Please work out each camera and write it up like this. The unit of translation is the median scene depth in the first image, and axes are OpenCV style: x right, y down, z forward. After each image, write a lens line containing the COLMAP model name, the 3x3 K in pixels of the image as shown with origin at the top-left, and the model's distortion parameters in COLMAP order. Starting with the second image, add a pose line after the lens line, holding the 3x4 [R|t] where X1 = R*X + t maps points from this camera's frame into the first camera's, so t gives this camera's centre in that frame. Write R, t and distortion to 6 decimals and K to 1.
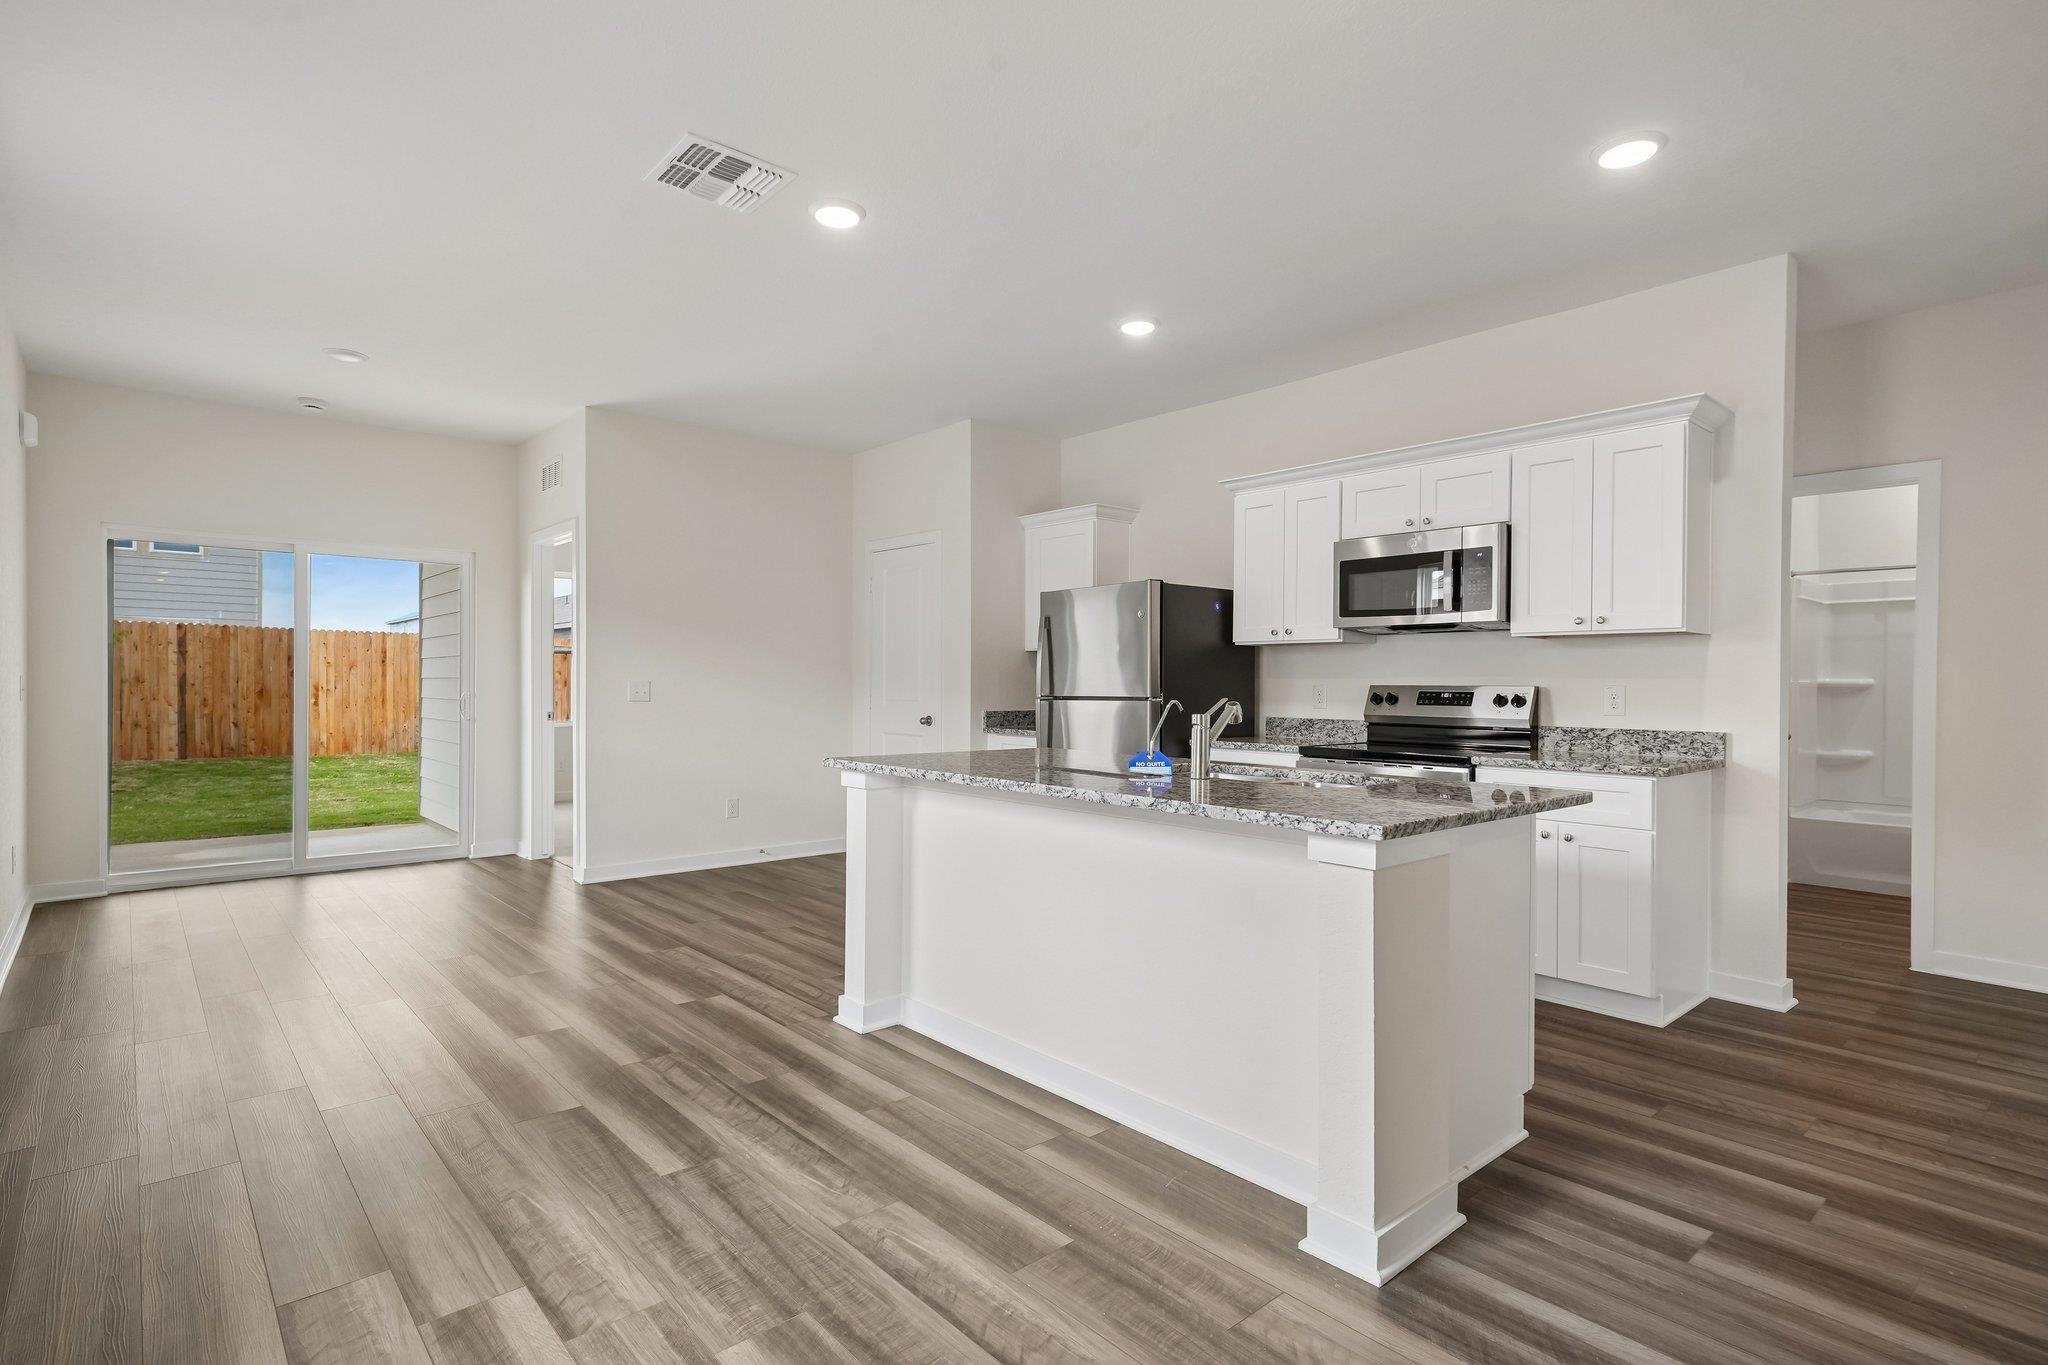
lens RADIAL K [[1014.4, 0, 1027.0], [0, 1014.4, 677.3], [0, 0, 1]] dist [0.015694, -0.000910]
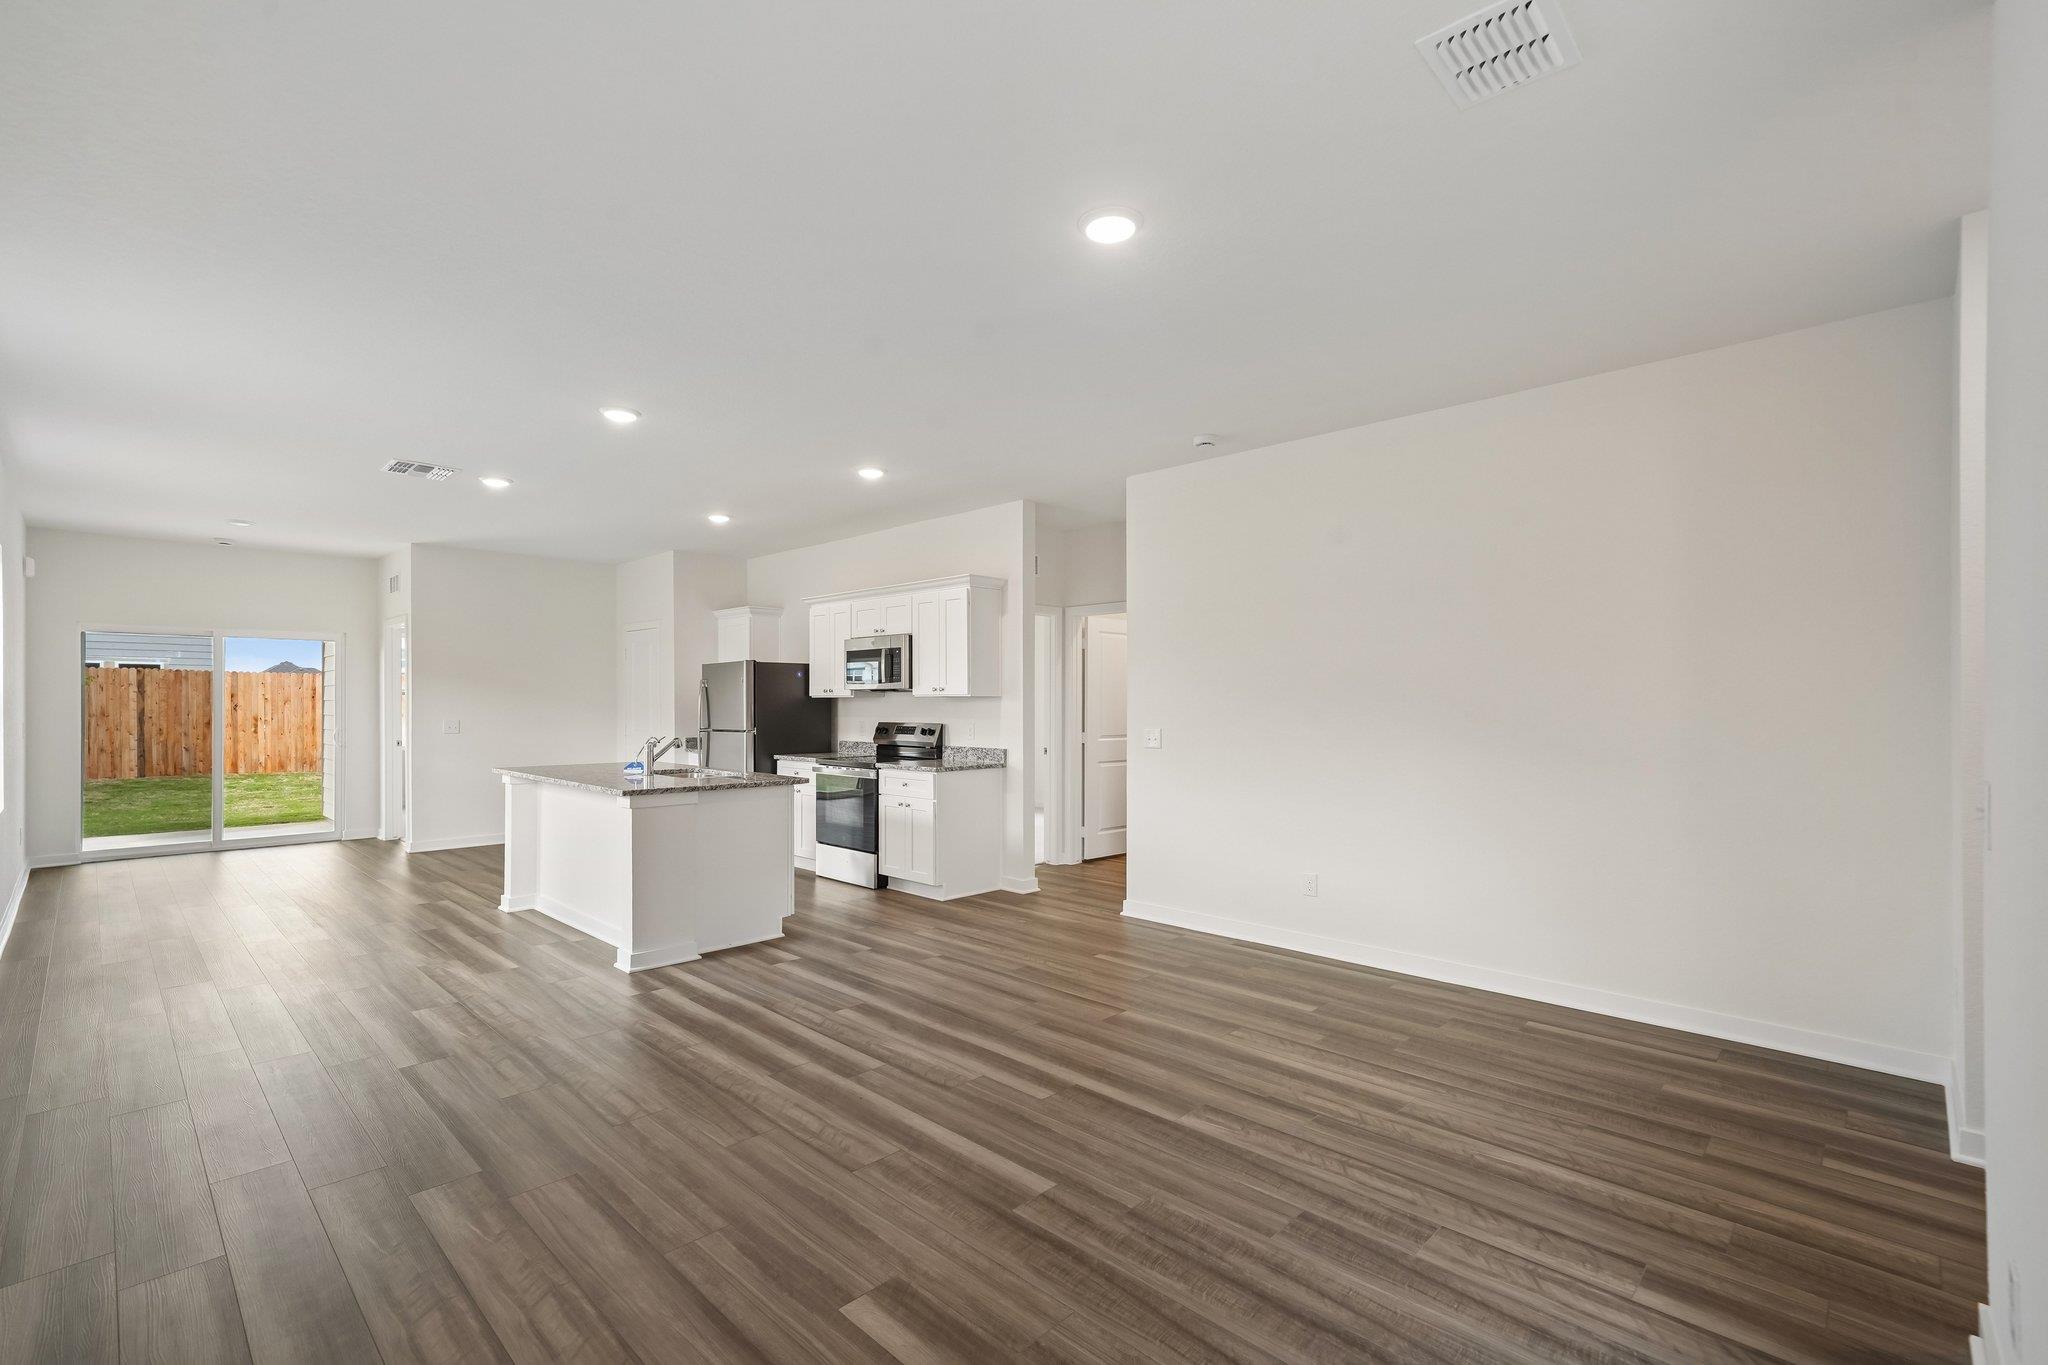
lens RADIAL K [[906.1, 0, 1027.0], [0, 906.1, 690.5], [0, 0, 1]] dist [0.000964, 0.001315]
pose [[0.996883, -0.005530, 0.078698, 0.447676], [0.006096, 0.999957, -0.006961, -0.031554], [-0.078656, 0.007419, 0.996874, -0.511153]]
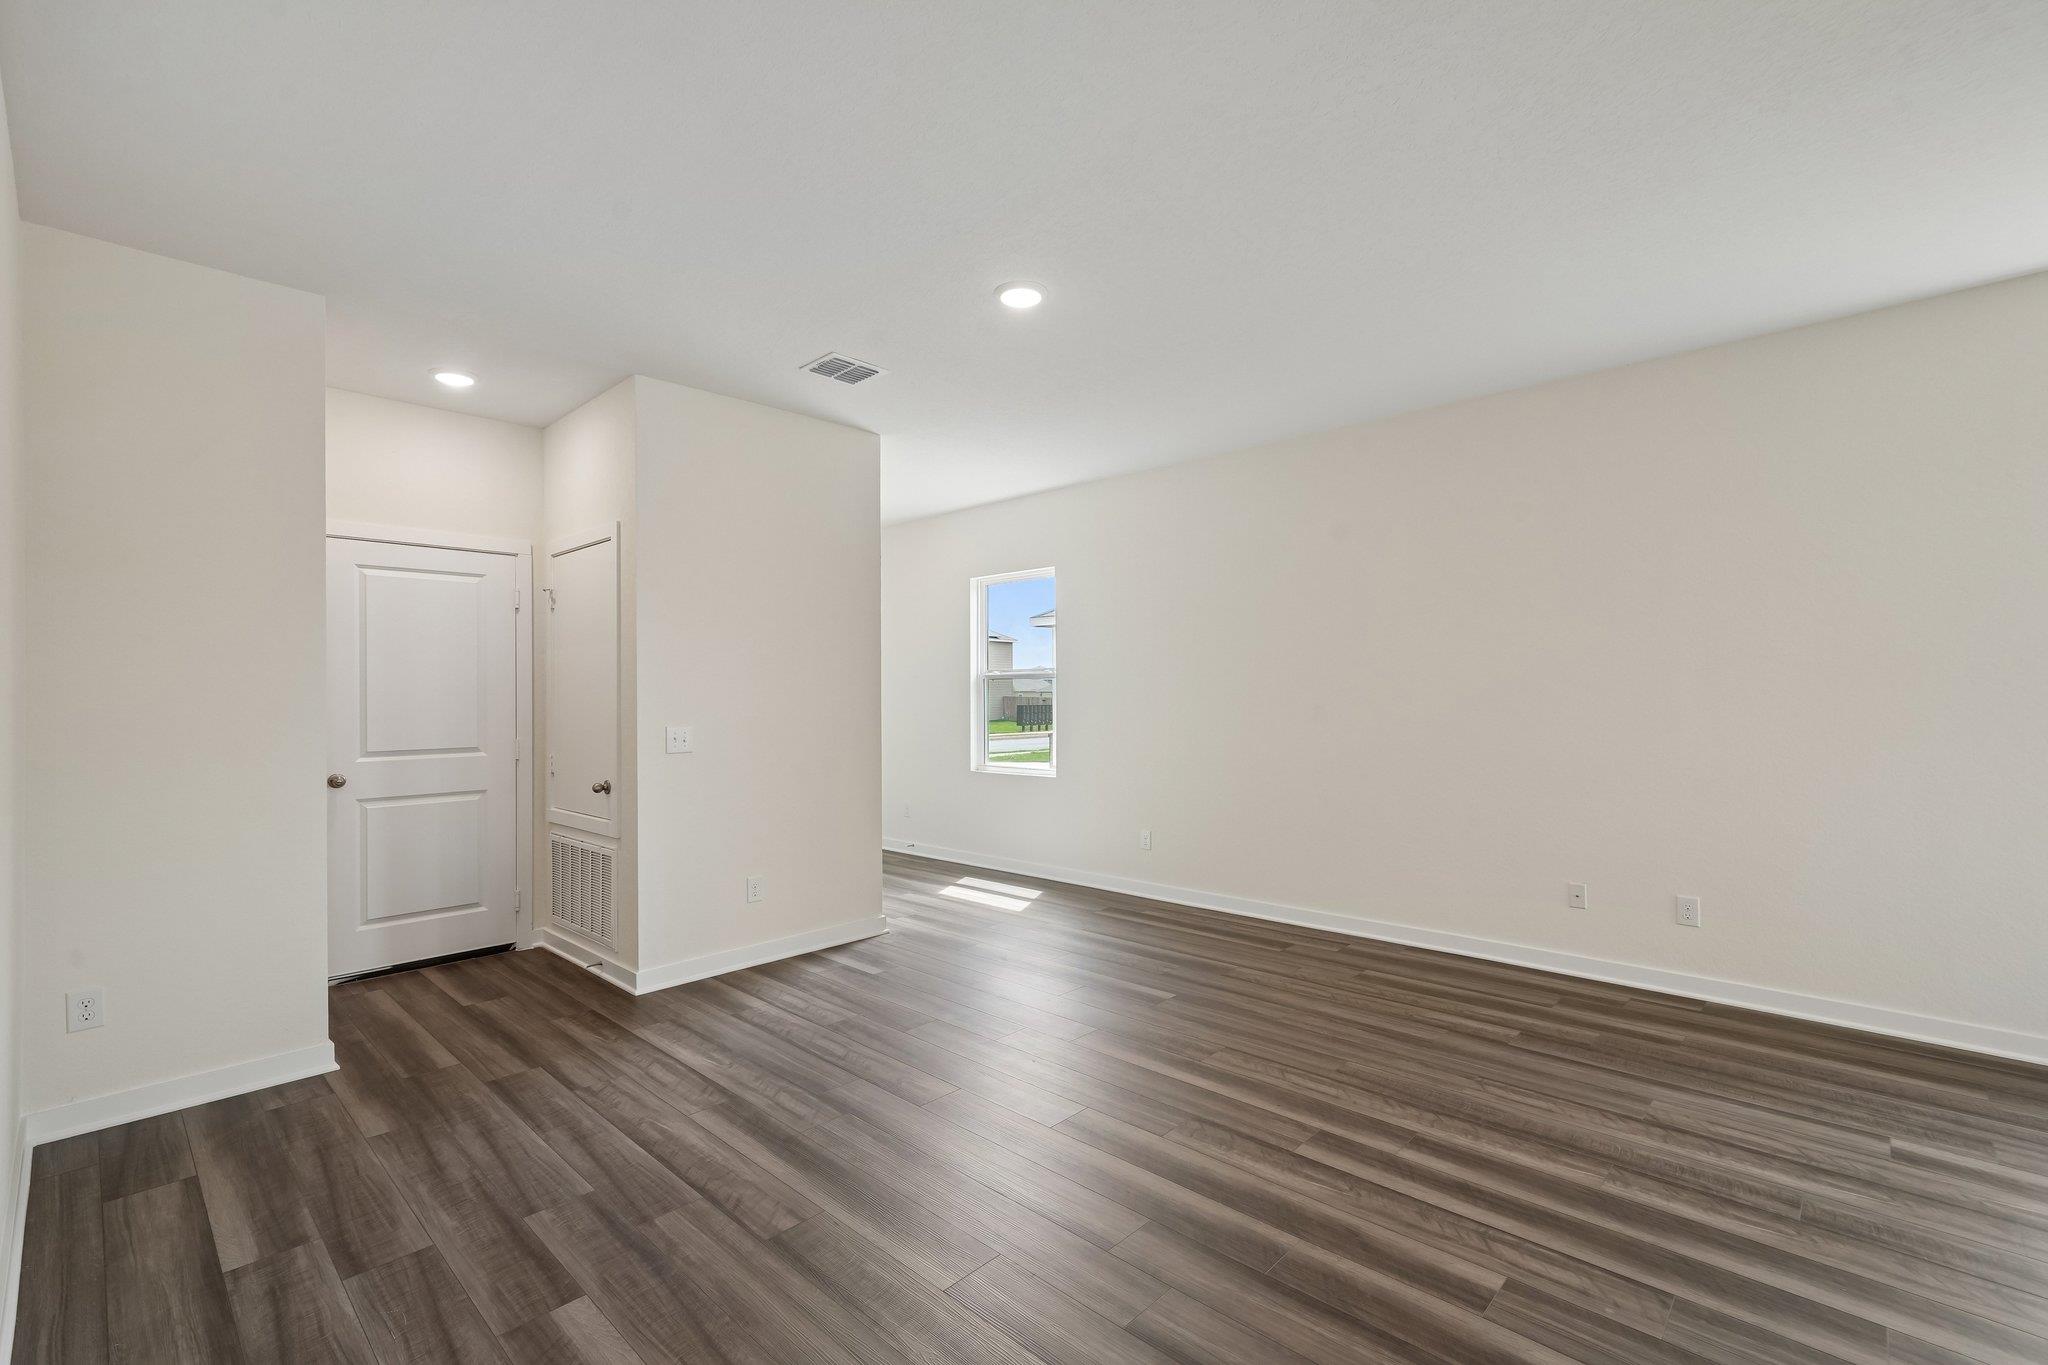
lens RADIAL K [[906.1, 0, 1027.0], [0, 906.1, 690.5], [0, 0, 1]] dist [0.000964, 0.001315]
pose [[-0.996485, 0.000522, -0.083765, 0.588213], [0.001226, 0.999964, -0.008359, -0.022499], [0.083757, -0.008432, -0.996451, 0.646950]]
